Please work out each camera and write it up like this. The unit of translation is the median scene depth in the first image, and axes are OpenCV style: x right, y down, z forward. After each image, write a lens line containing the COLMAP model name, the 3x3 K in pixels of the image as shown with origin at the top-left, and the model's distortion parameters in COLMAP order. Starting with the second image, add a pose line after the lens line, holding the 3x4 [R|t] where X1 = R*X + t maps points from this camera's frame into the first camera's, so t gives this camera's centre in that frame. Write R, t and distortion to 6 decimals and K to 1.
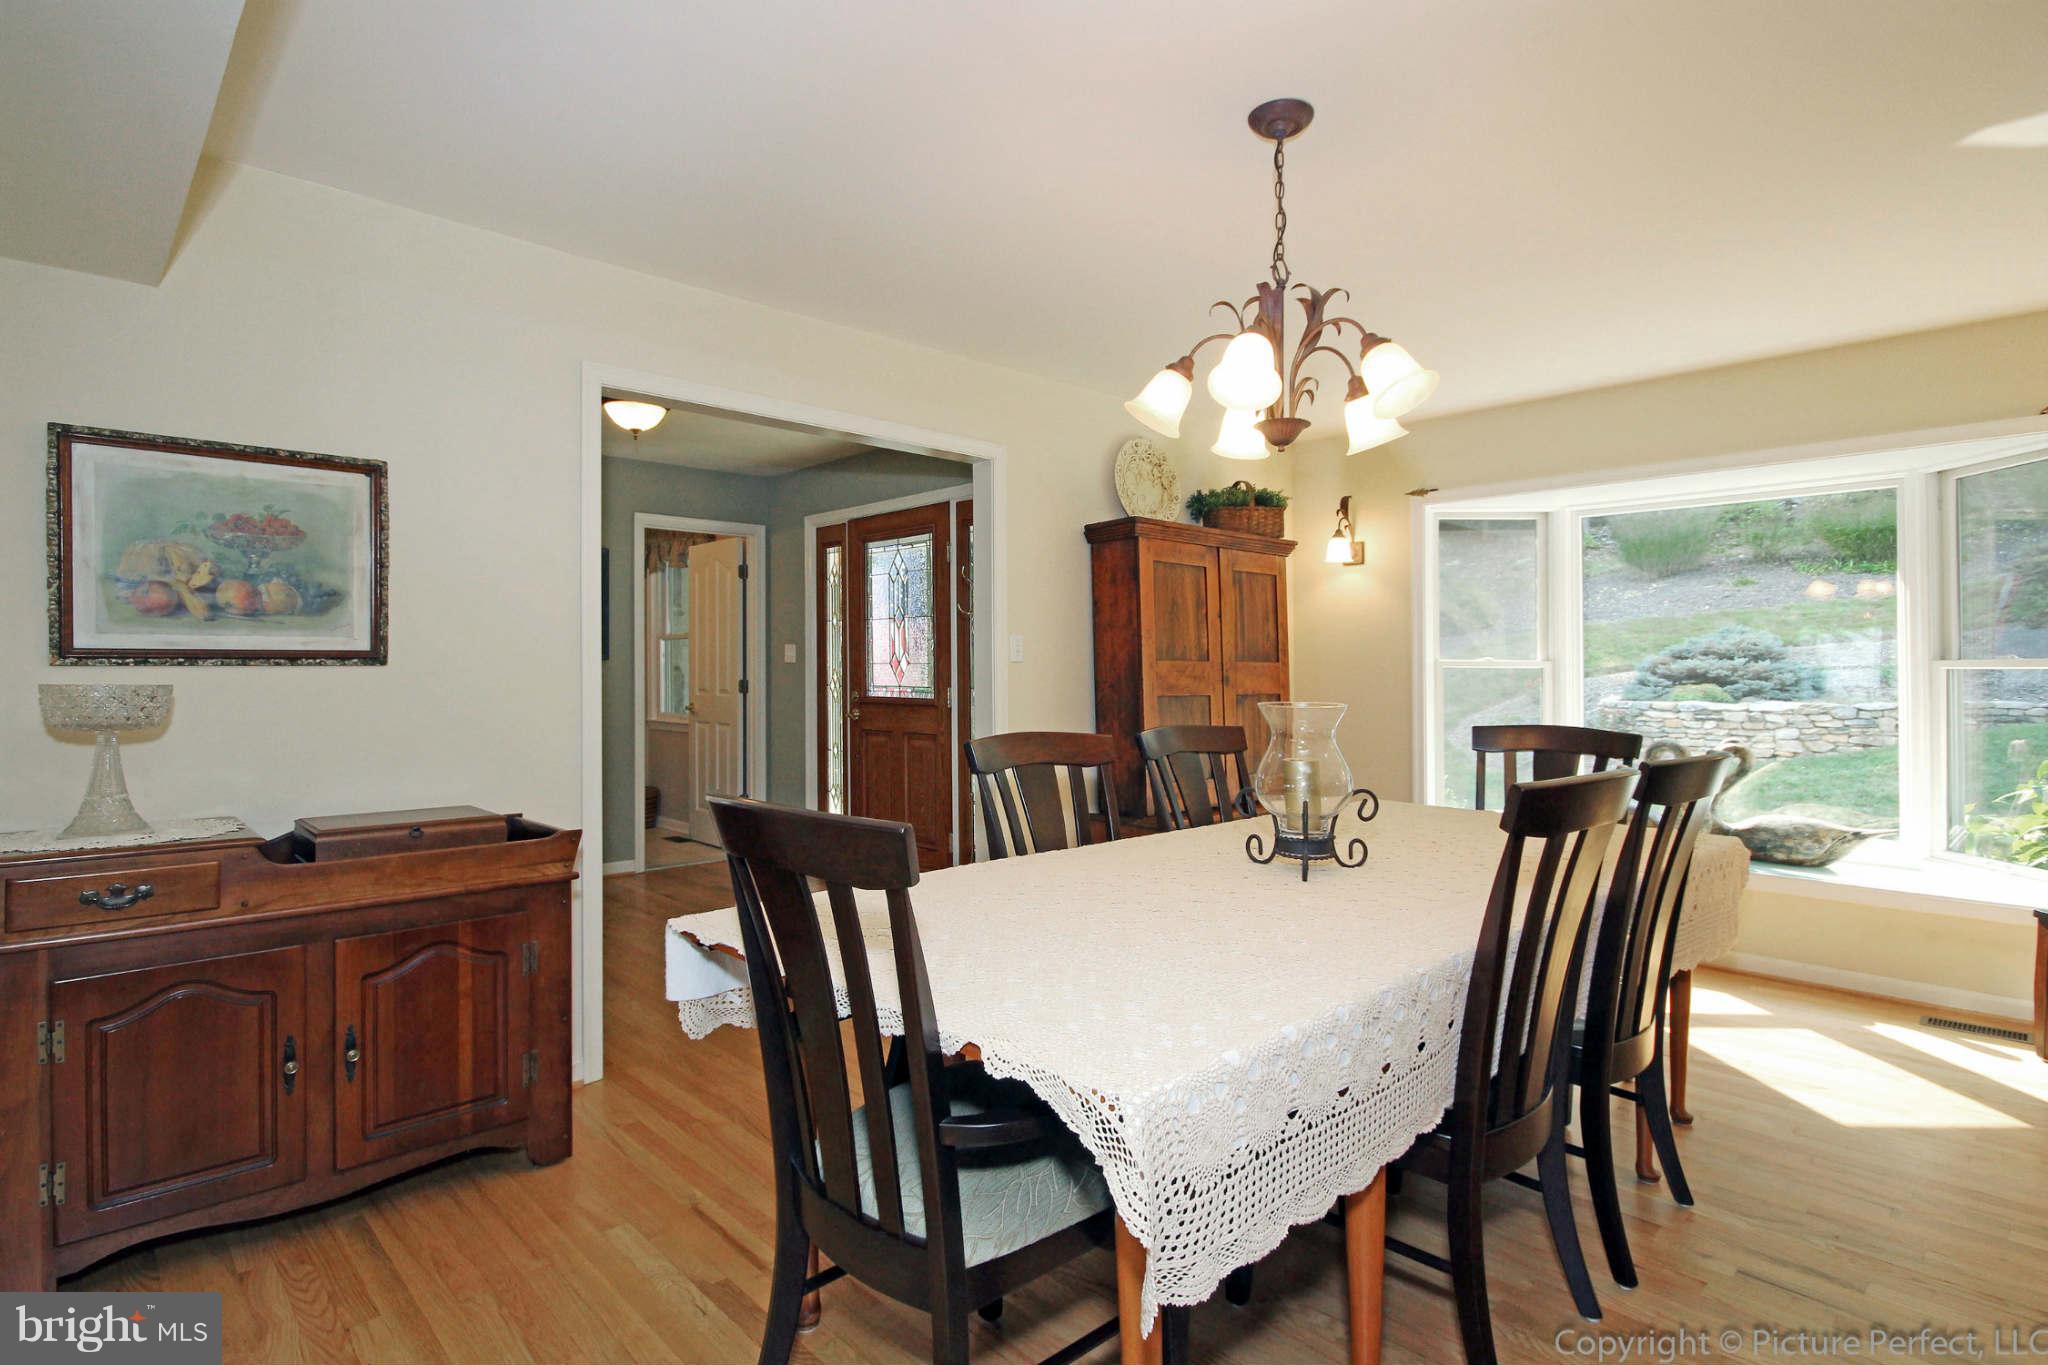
lens RADIAL K [[1064.8, 0, 1021.7], [0, 1064.8, 698.7], [0, 0, 1]] dist [0.018083, 0.000919]
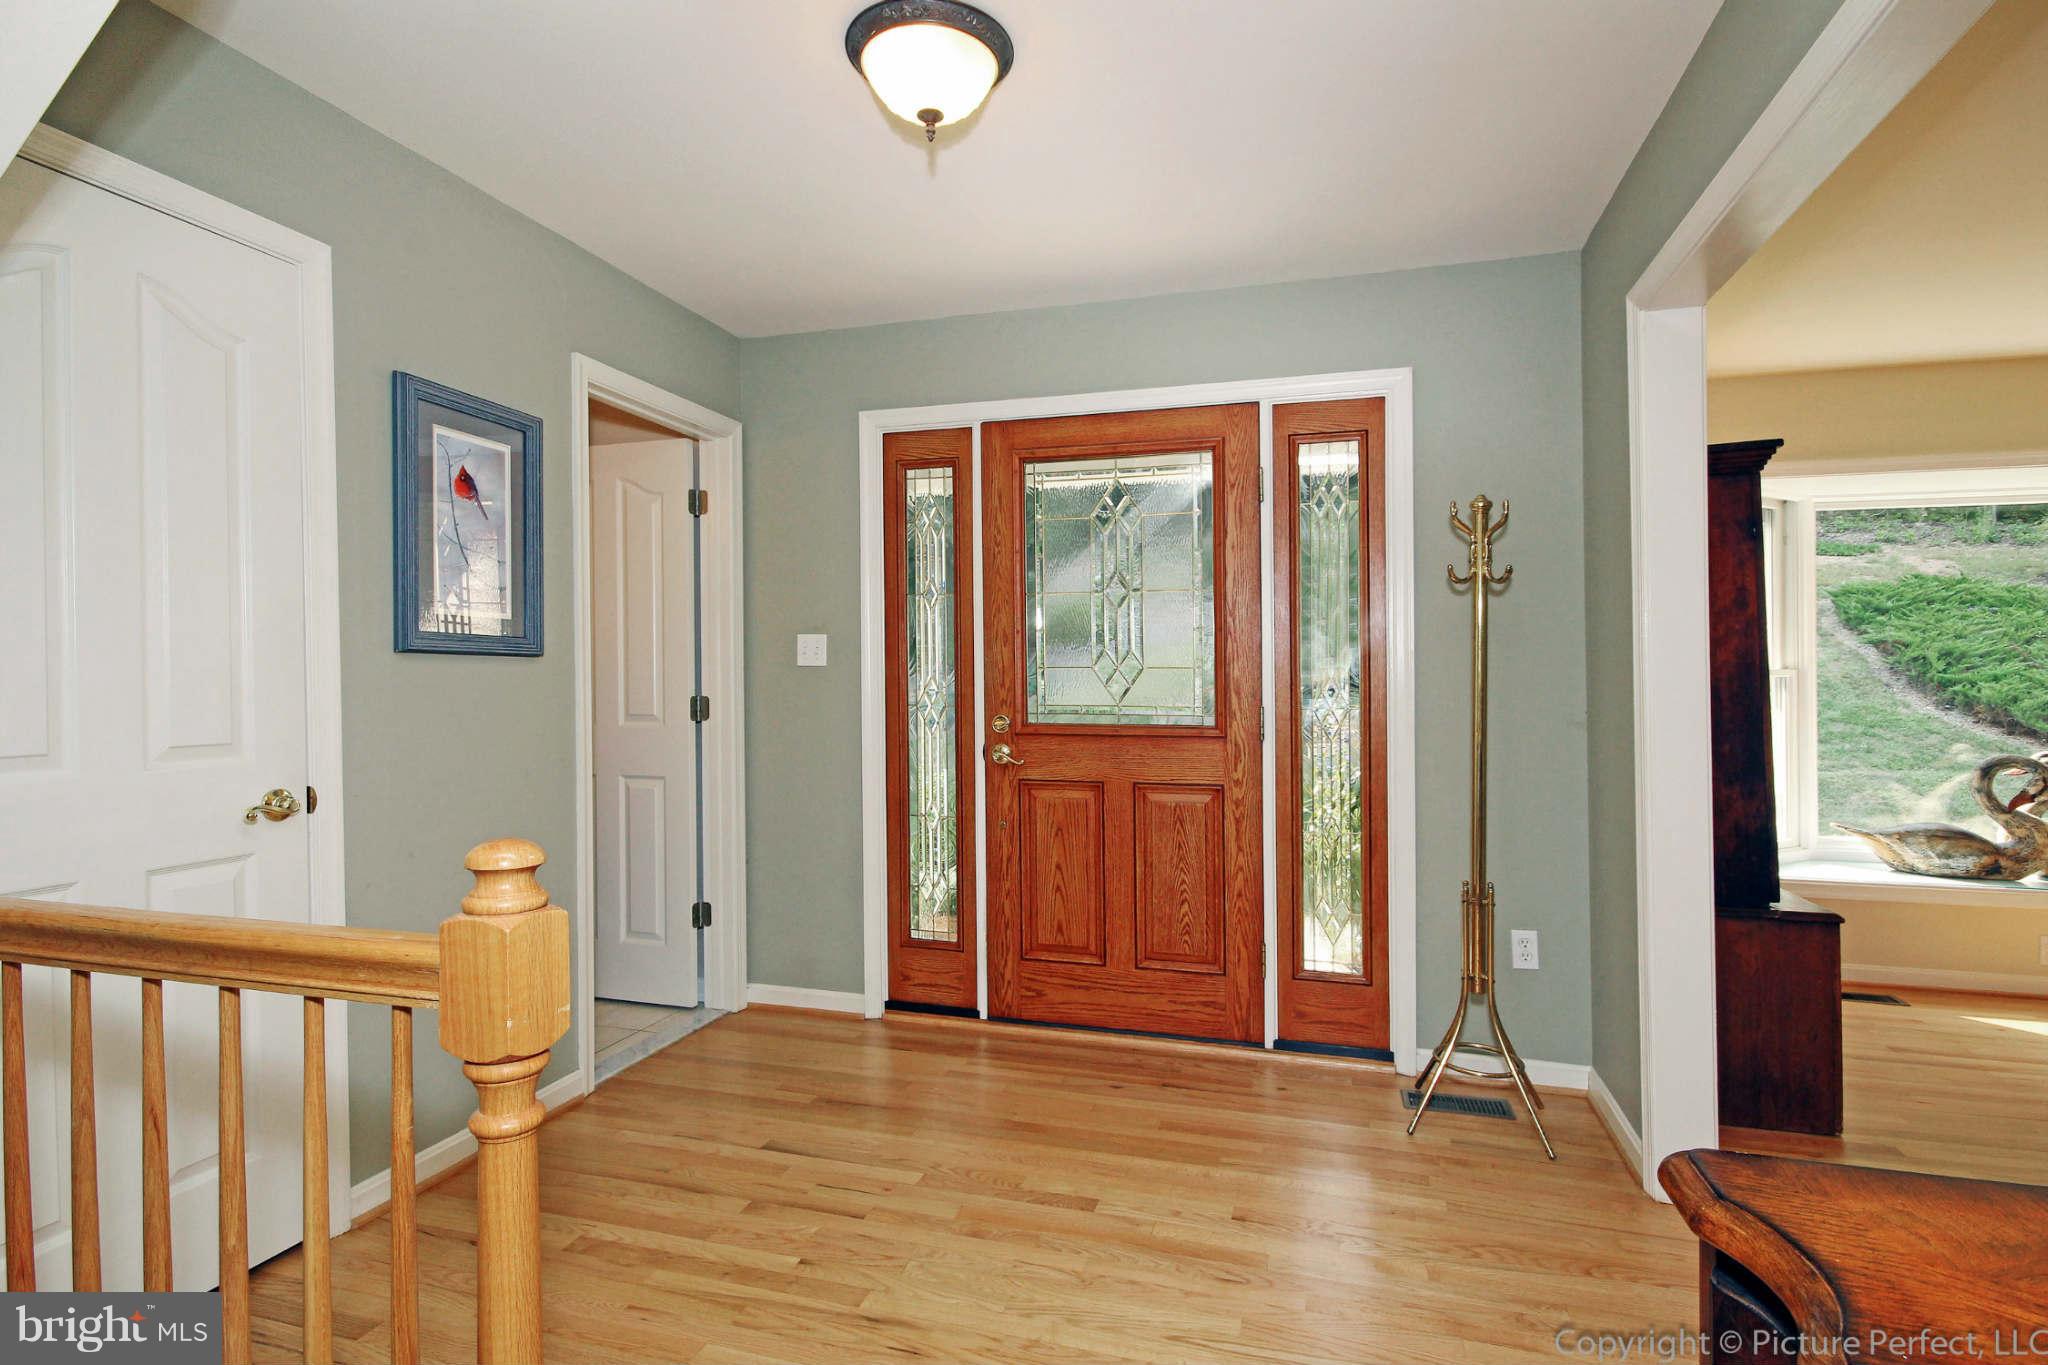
lens RADIAL K [[1064.8, 0, 1021.7], [0, 1064.8, 698.7], [0, 0, 1]] dist [0.018083, 0.000919]
pose [[0.868046, -0.006737, 0.496438, -0.431376], [0.011664, 0.999909, -0.006826, -0.011936], [-0.496347, 0.011715, 0.868045, 0.480370]]
